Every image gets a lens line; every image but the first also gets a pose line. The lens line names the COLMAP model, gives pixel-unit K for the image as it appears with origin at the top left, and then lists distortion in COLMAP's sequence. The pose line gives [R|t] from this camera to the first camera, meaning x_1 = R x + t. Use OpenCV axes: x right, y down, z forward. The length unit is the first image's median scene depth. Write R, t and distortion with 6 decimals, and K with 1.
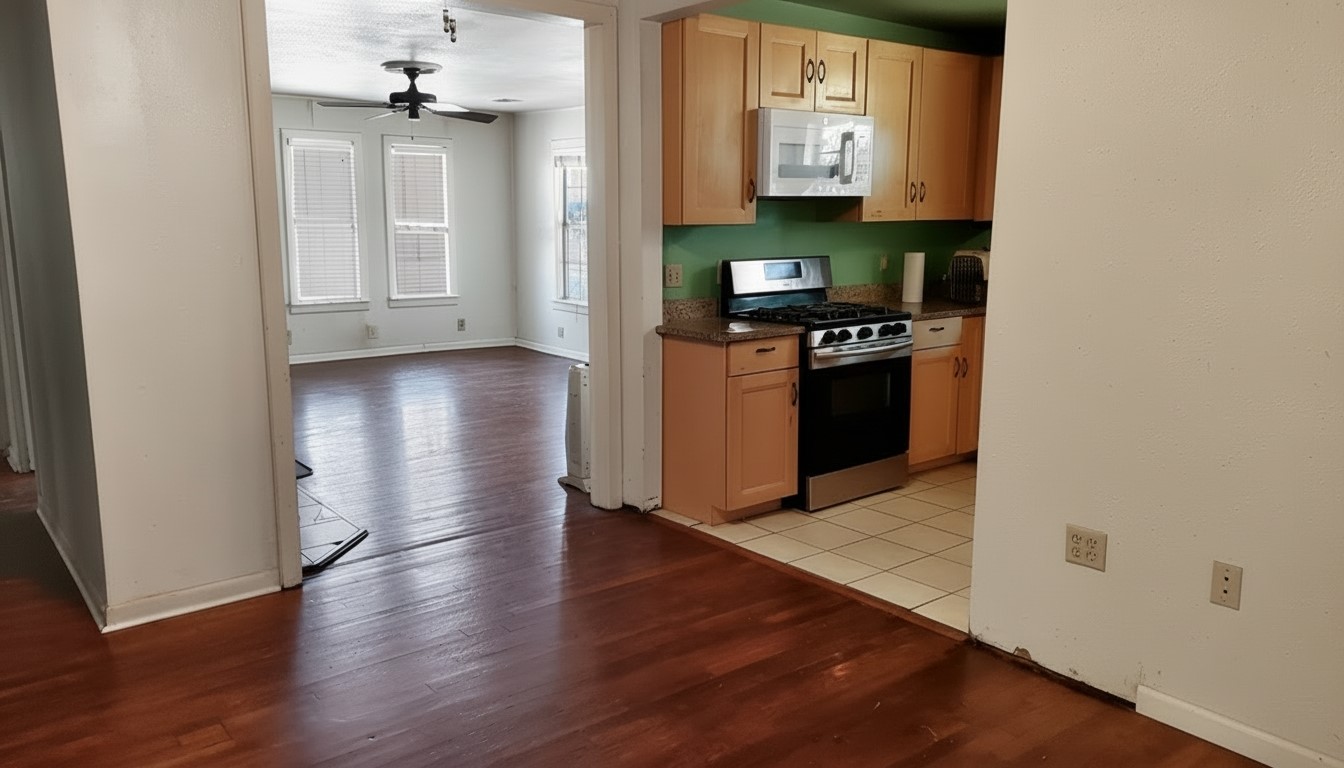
lens RADIAL K [[990.5, 0, 675.0], [0, 990.5, 387.0], [0, 0, 1]] dist [0.131800, -0.083814]
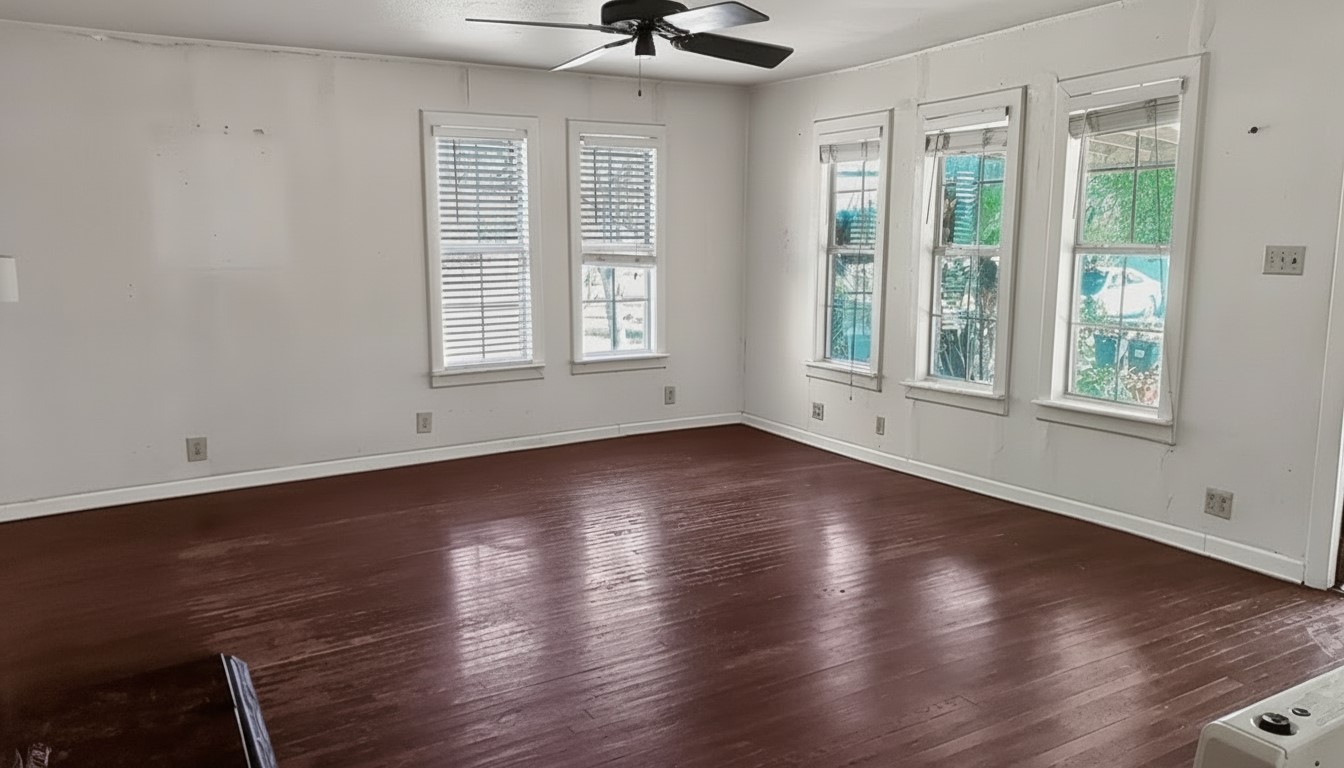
lens RADIAL K [[990.5, 0, 694.6], [0, 990.5, 391.2], [0, 0, 1]] dist [0.131800, -0.083814]
pose [[0.991202, 0.012540, -0.131760, -0.112527], [-0.014598, 0.999786, -0.014663, -0.058813], [0.131548, 0.016457, 0.991173, 0.338860]]
